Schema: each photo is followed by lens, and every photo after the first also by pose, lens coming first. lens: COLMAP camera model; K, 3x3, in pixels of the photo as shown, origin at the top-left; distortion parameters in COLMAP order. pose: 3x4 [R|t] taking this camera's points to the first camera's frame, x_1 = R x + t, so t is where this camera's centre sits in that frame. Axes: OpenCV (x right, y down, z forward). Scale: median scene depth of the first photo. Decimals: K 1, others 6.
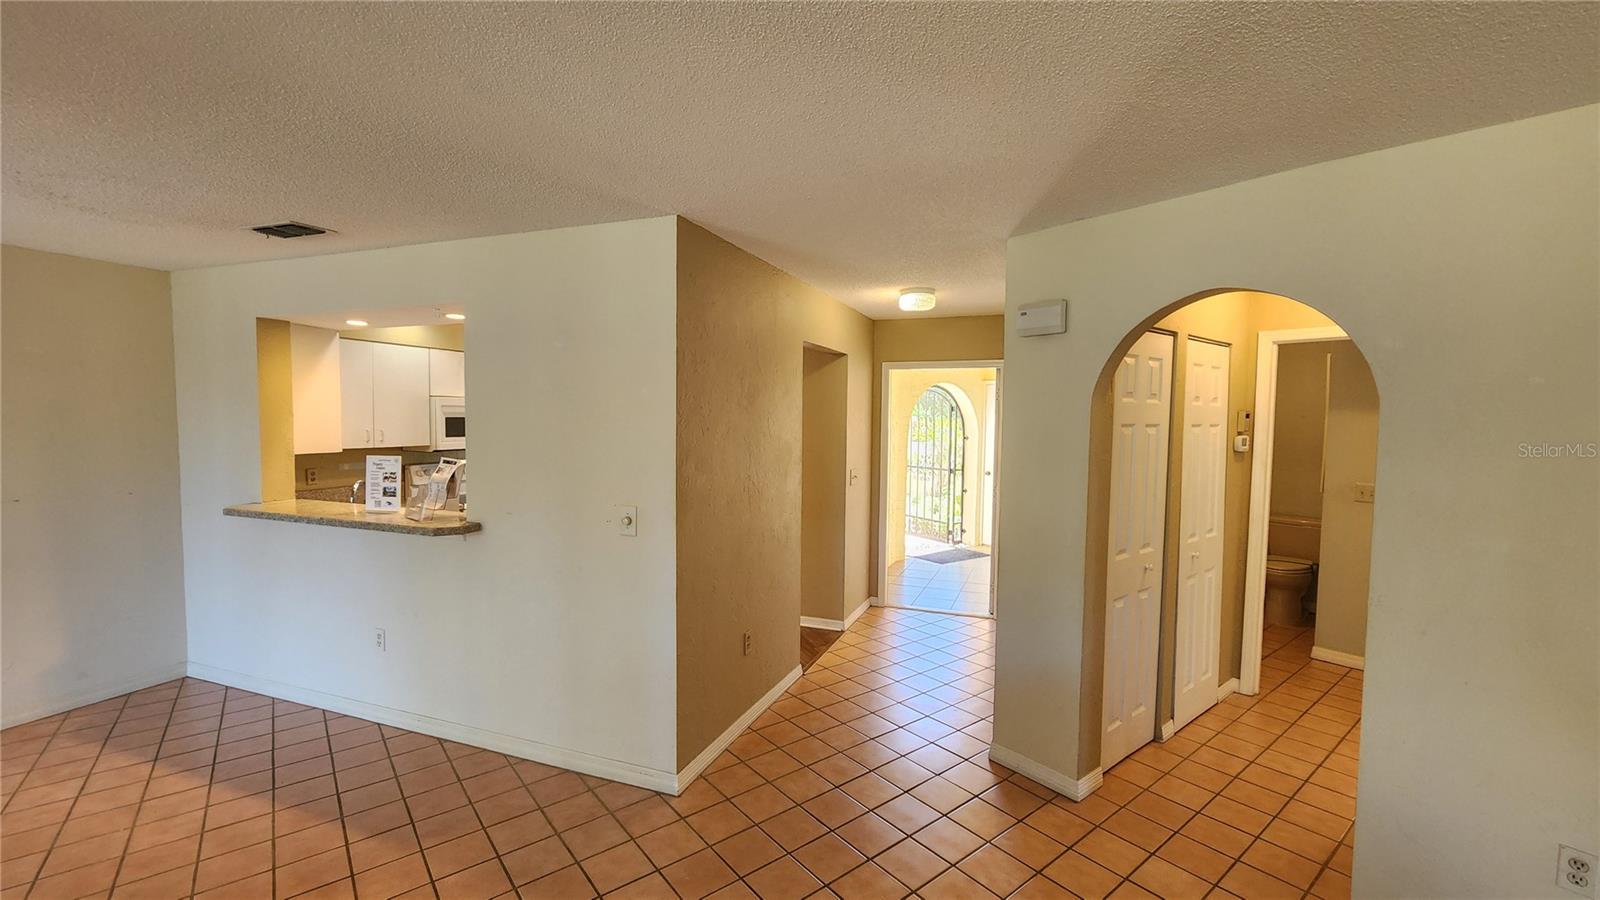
lens RADIAL K [[656.4, 0, 807.8], [0, 656.4, 453.1], [0, 0, 1]] dist [0.001095, -0.000476]
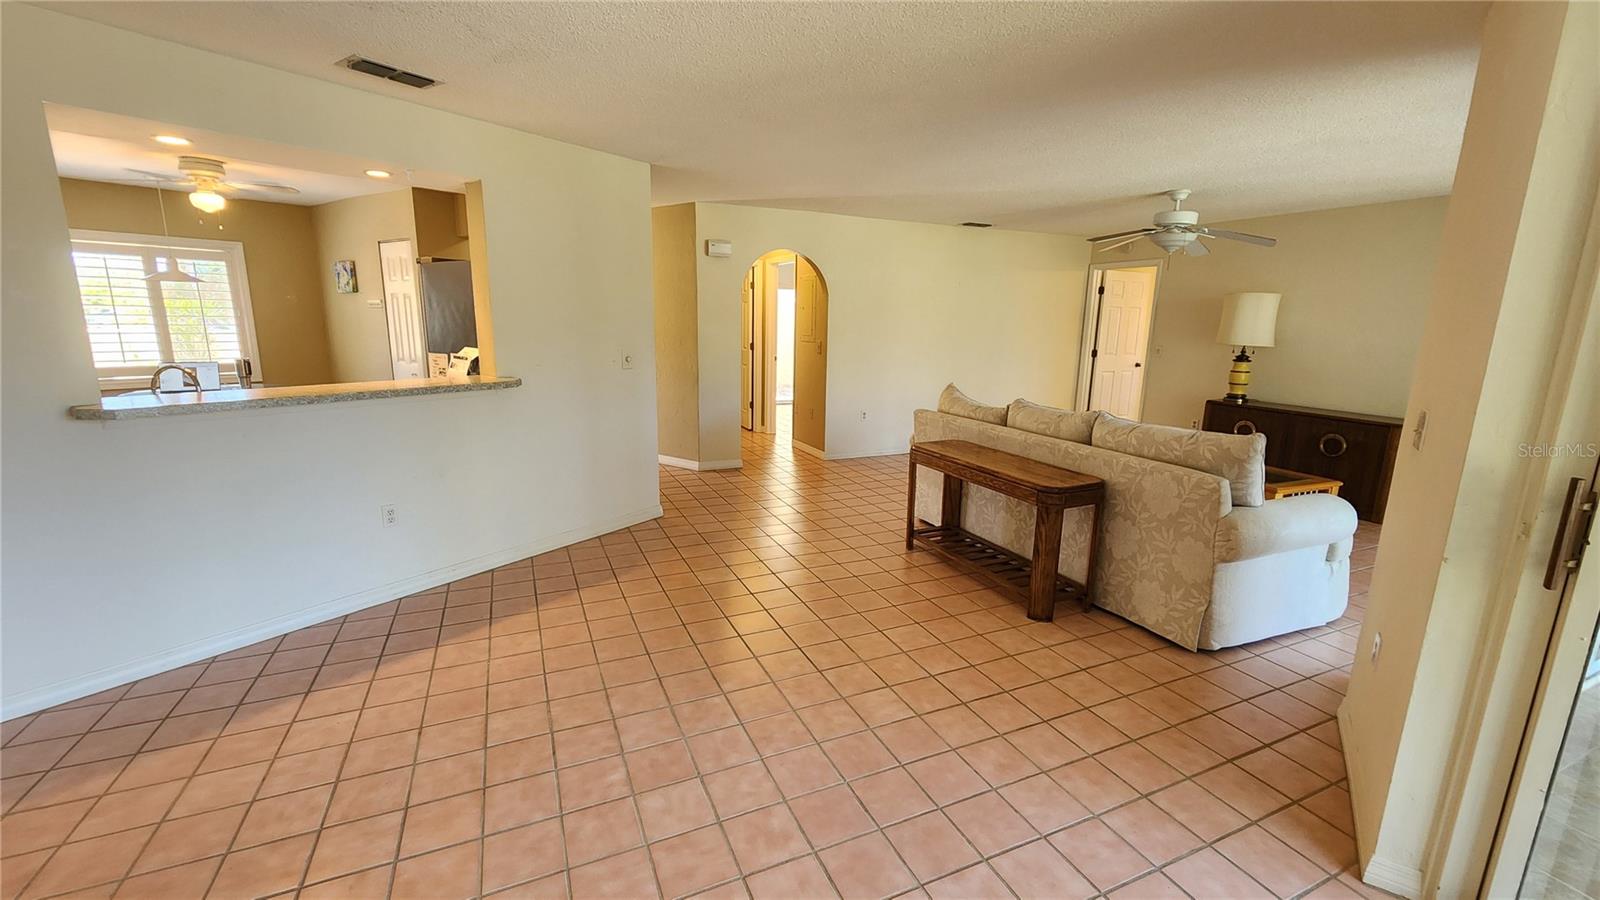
lens RADIAL K [[656.4, 0, 807.8], [0, 656.4, 453.1], [0, 0, 1]] dist [0.001095, -0.000476]
pose [[0.254537, -0.207769, 0.944480, -0.792319], [0.044476, 0.978130, 0.203184, 0.015151], [-0.966040, -0.009711, 0.258211, 0.091732]]
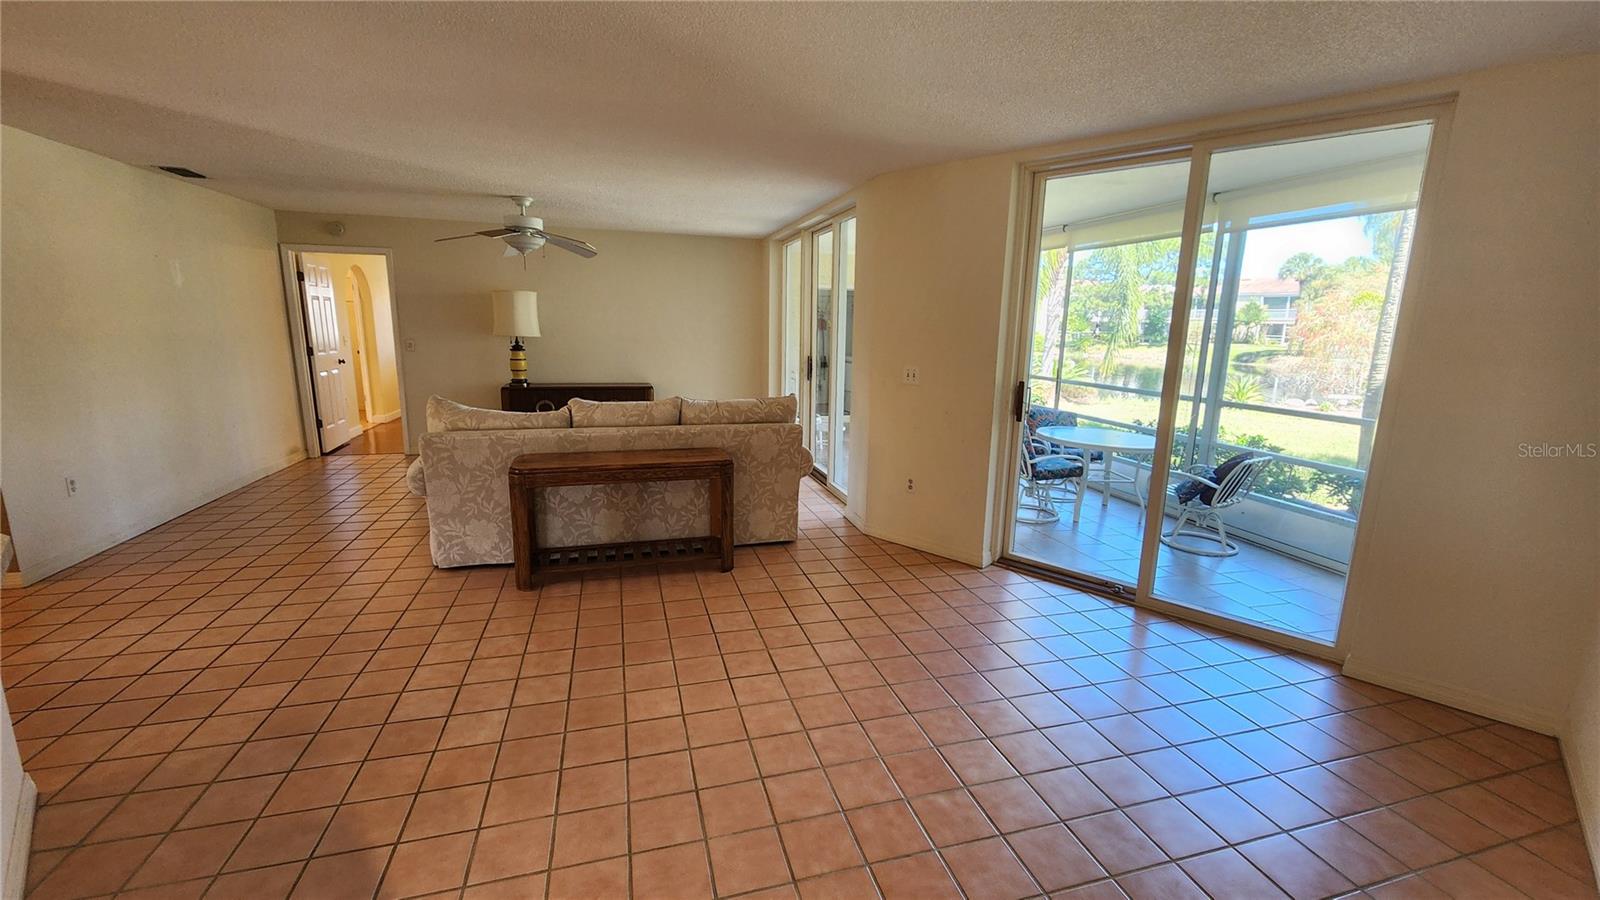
lens RADIAL K [[656.4, 0, 807.8], [0, 656.4, 453.1], [0, 0, 1]] dist [0.001095, -0.000476]
pose [[-0.921107, -0.109409, 0.373619, -0.566201], [-0.011428, 0.966882, 0.254966, -0.013128], [-0.389141, 0.230581, -0.891853, 0.574257]]
